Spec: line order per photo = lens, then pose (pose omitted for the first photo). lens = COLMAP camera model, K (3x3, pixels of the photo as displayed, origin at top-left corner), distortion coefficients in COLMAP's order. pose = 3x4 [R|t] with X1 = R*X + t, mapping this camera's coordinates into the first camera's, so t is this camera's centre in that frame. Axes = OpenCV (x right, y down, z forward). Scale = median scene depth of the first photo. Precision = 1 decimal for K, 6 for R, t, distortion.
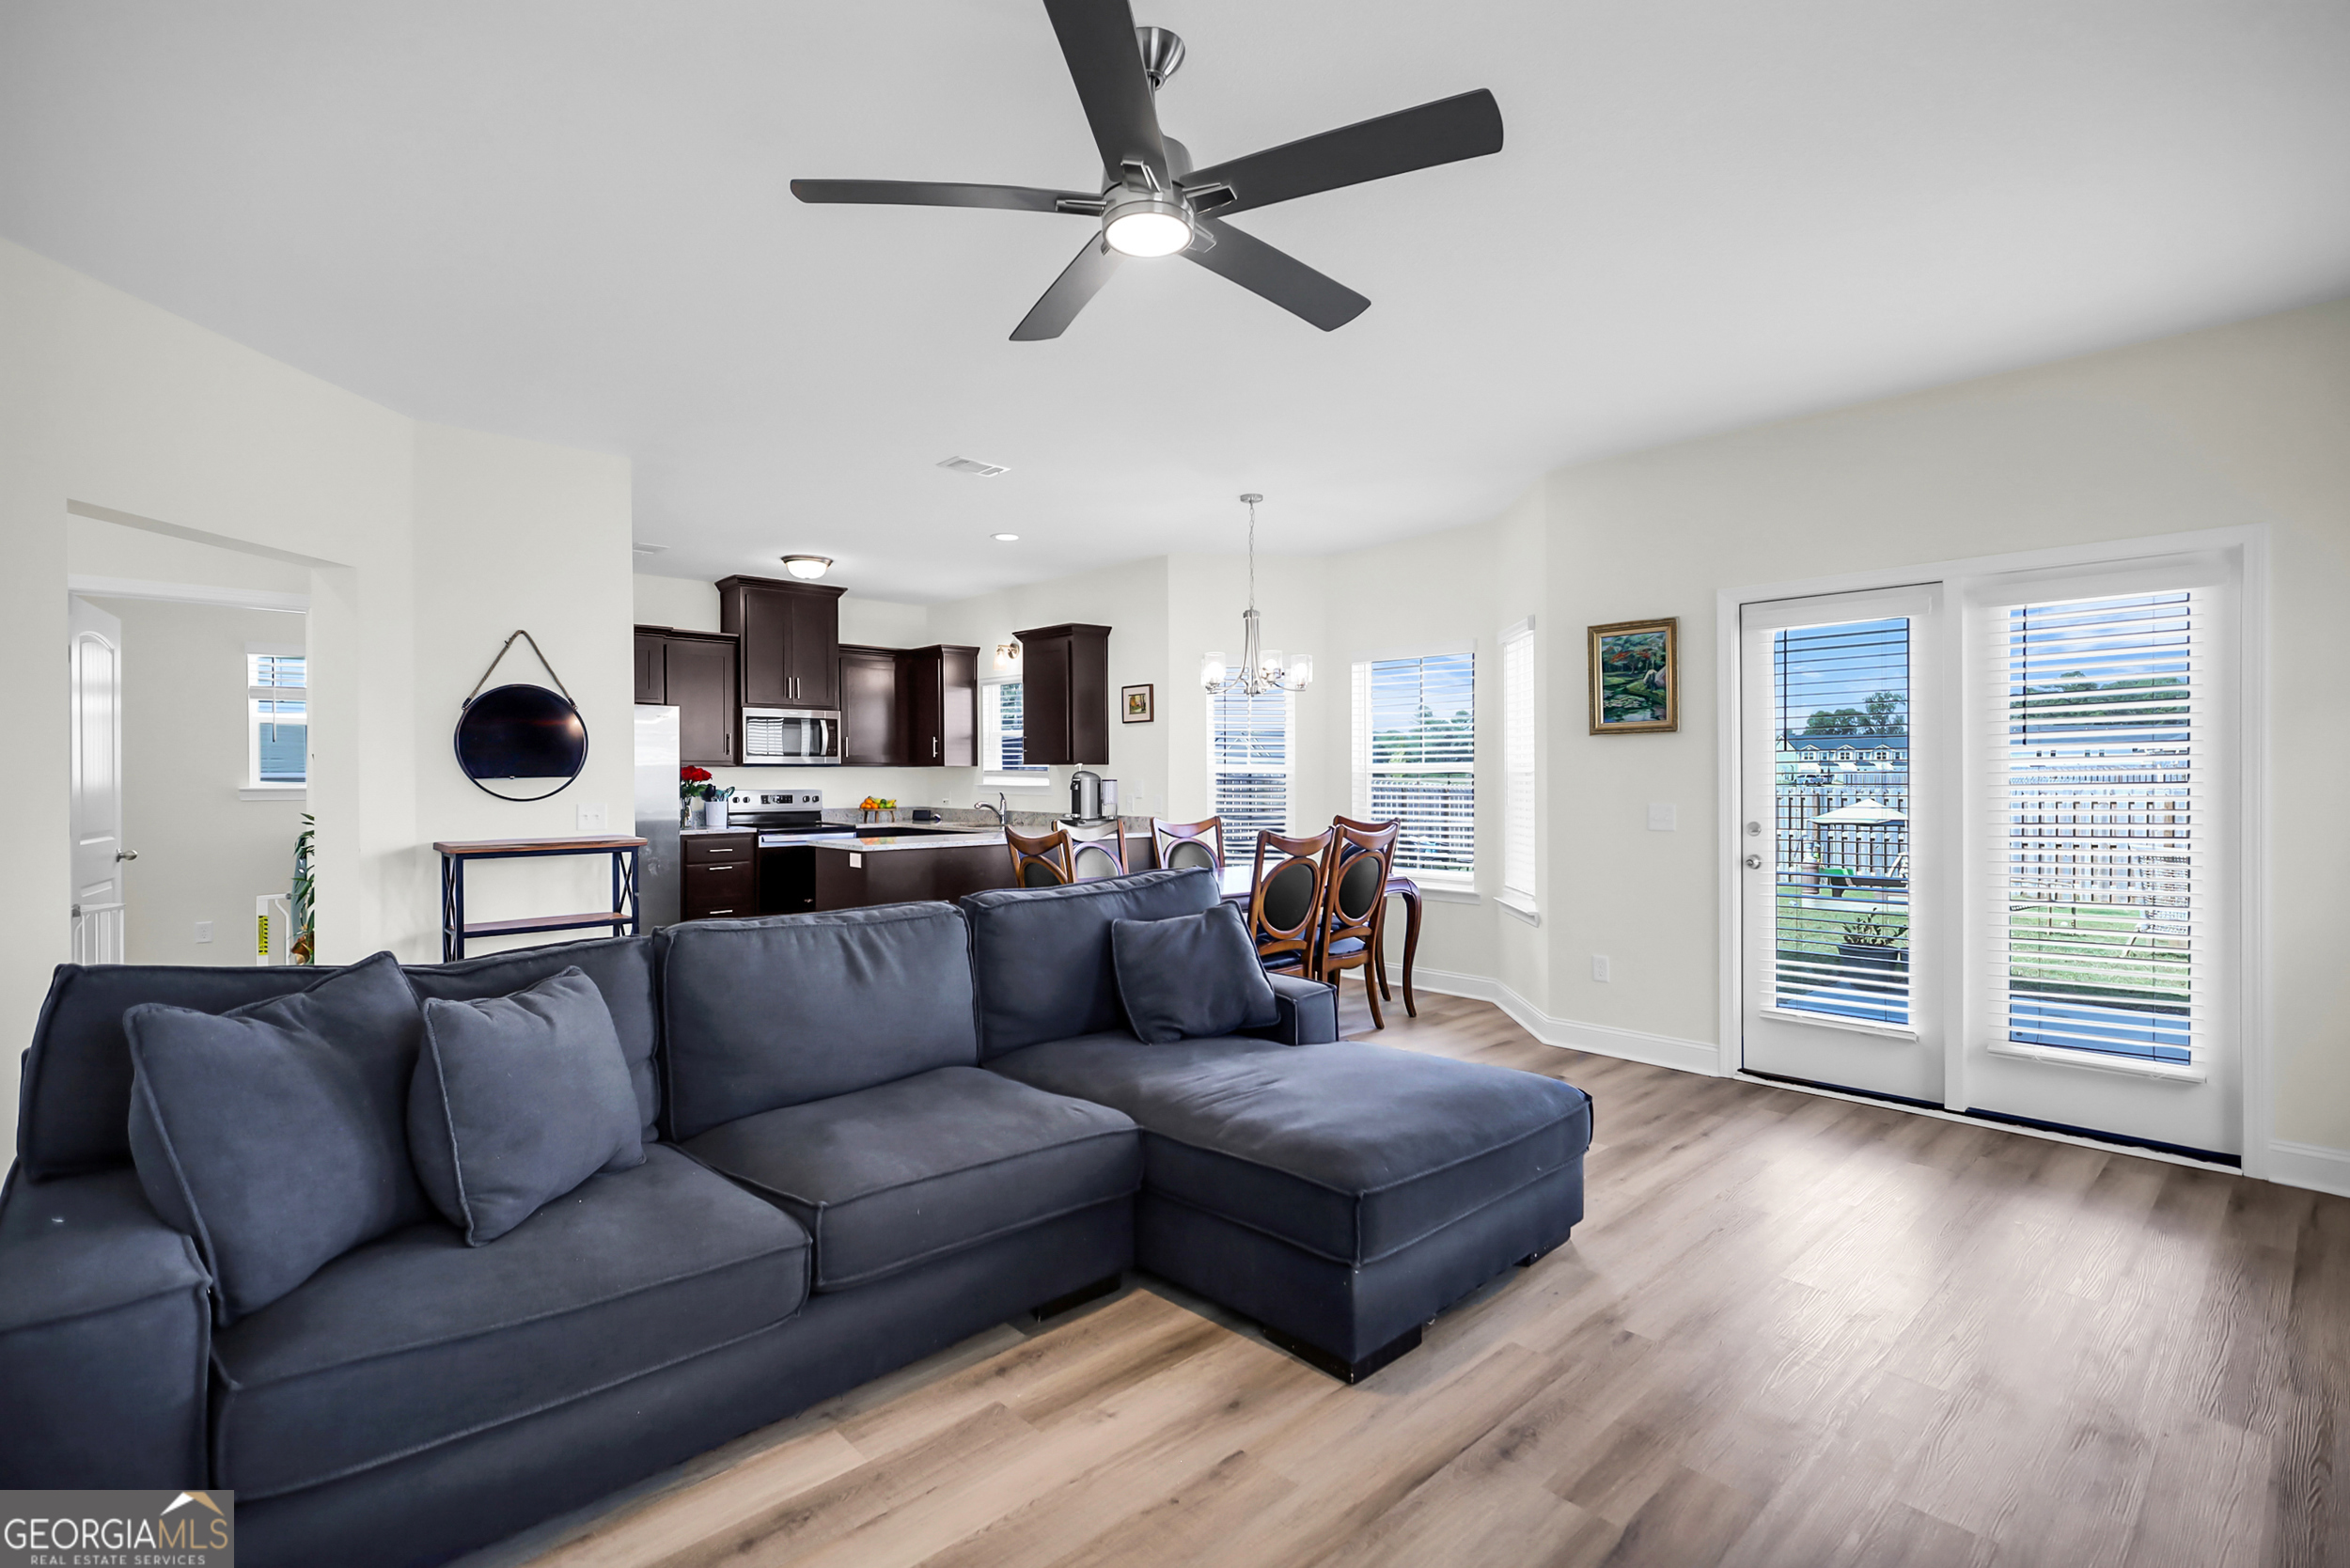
lens RADIAL K [[1127.5, 0, 1165.3], [0, 1127.5, 777.8], [0, 0, 1]] dist [0.000476, 0.000044]
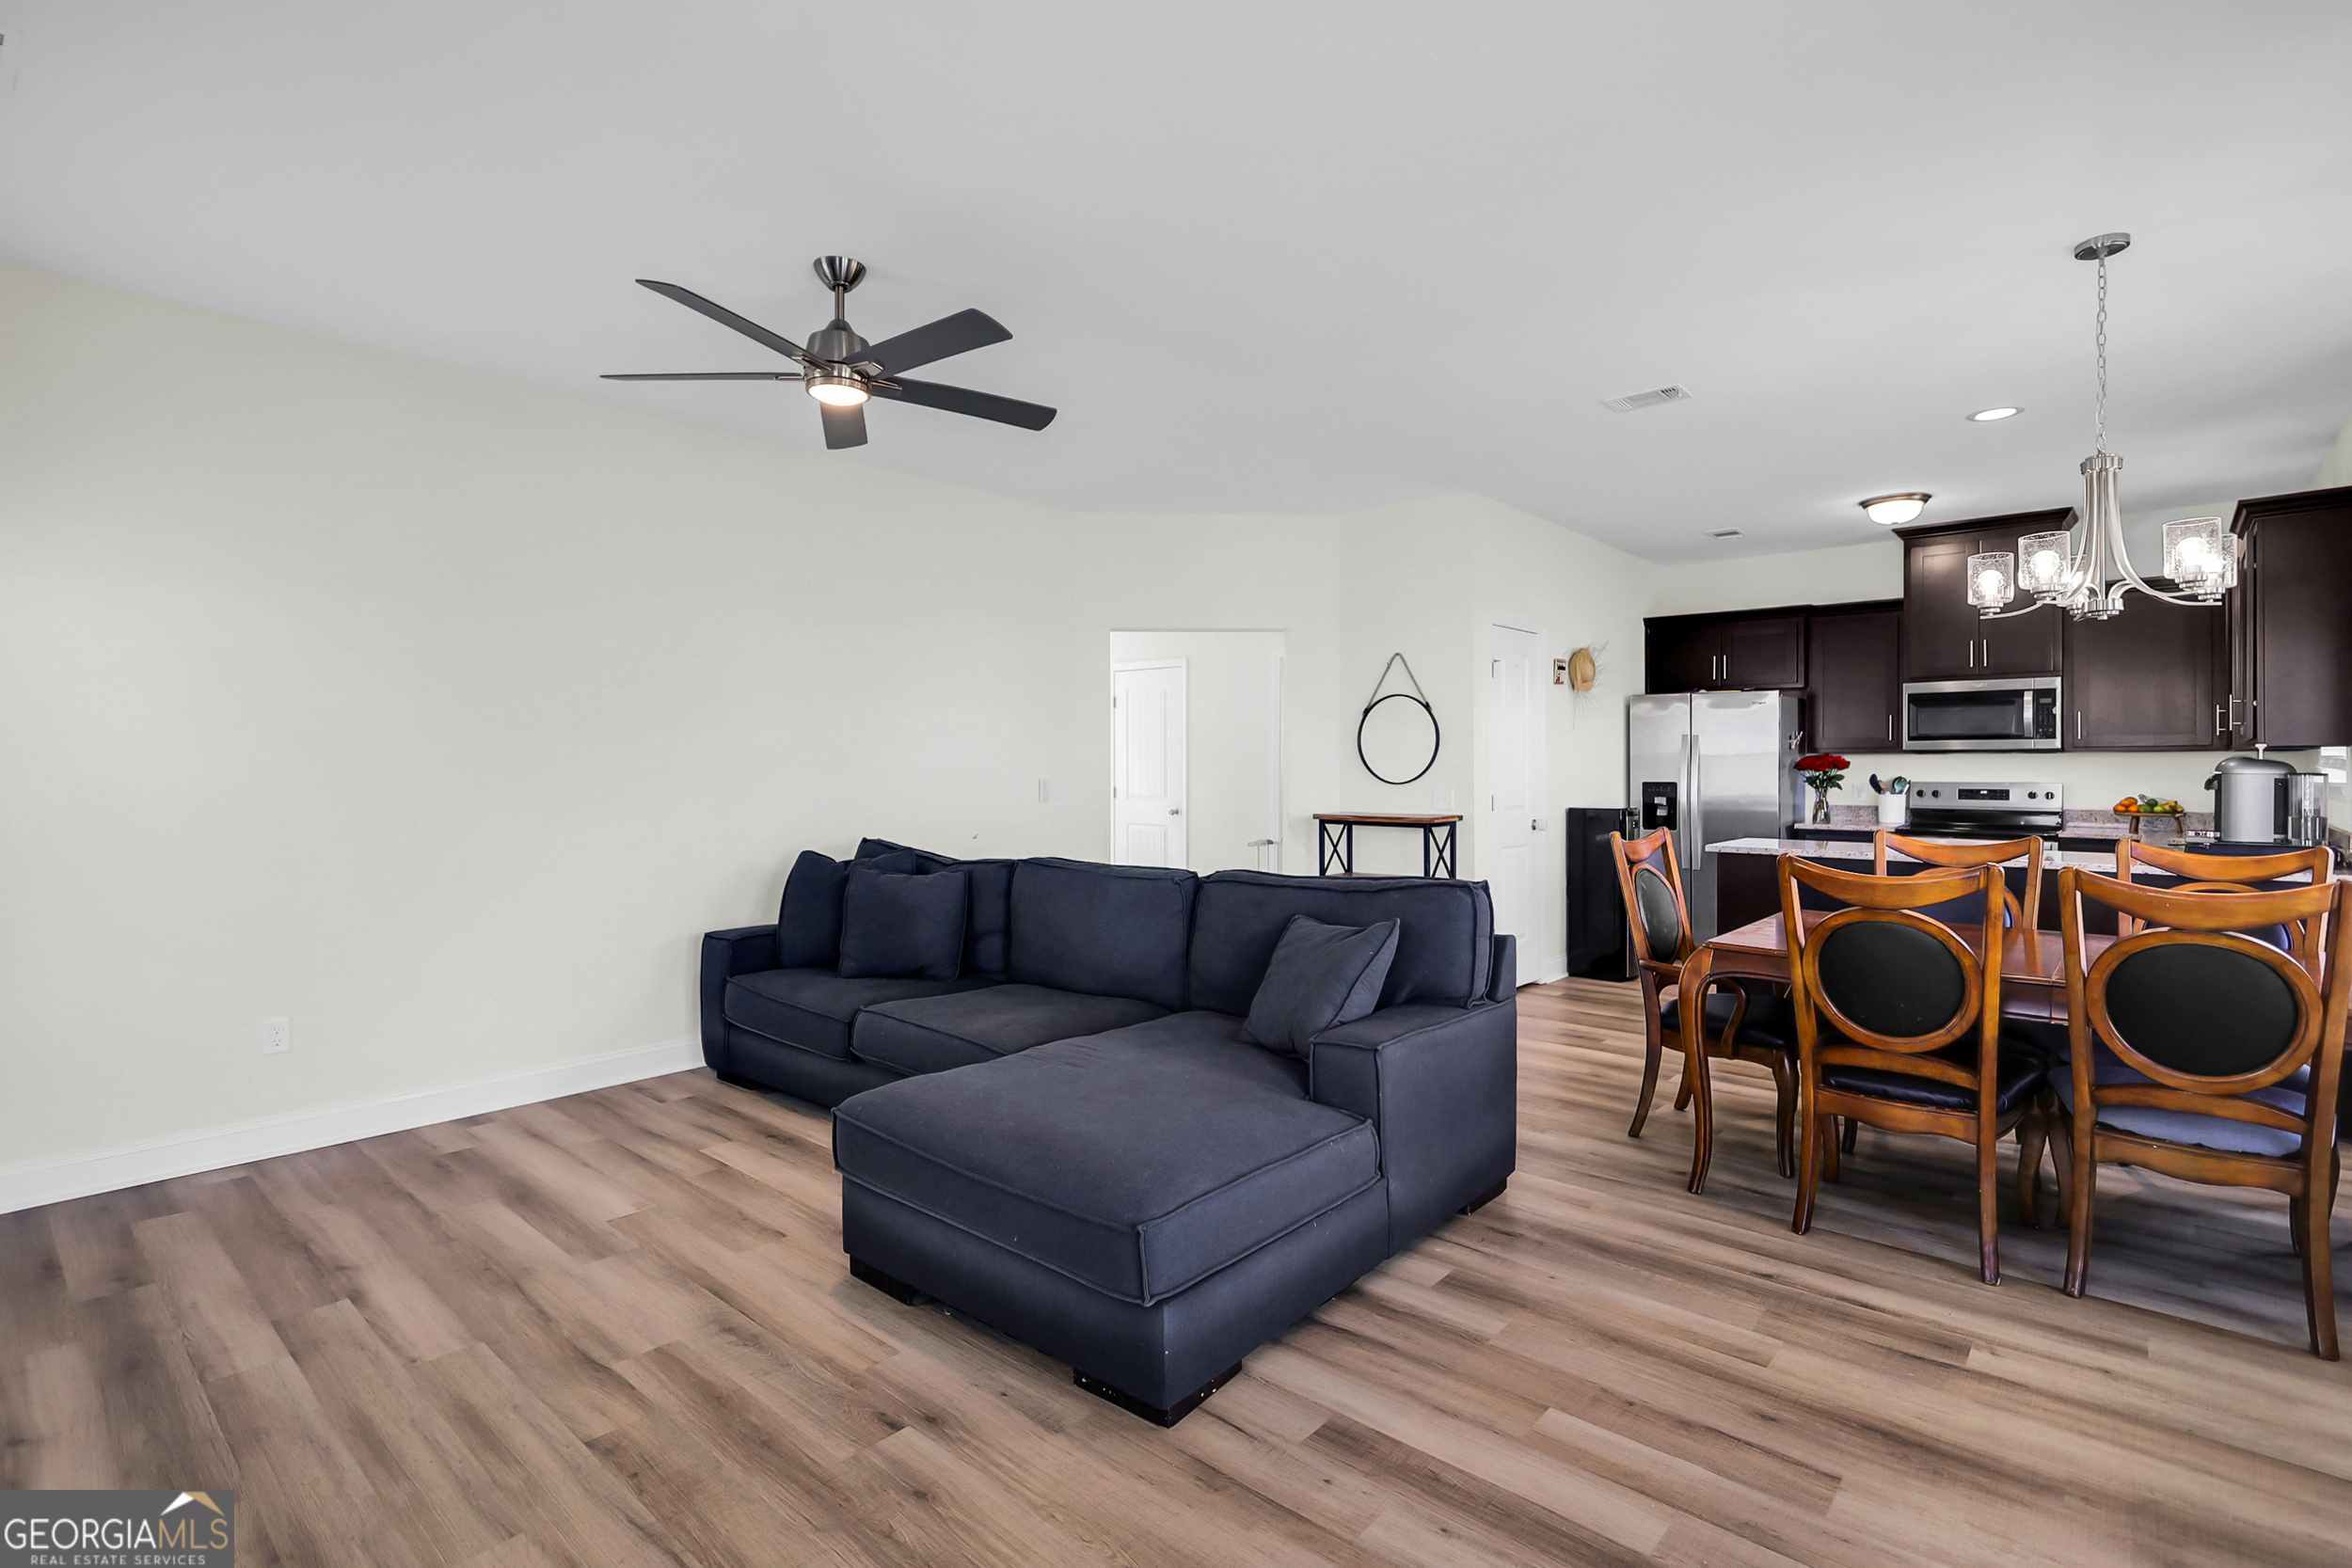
lens RADIAL K [[1128.3, 0, 1166.3], [0, 1128.3, 777.8], [0, 0, 1]] dist [0.000476, 0.000044]
pose [[0.071010, 0.012880, -0.997392, 0.697667], [-0.001073, 0.999917, 0.012836, -0.003911], [0.997475, 0.000159, 0.071018, 0.628373]]
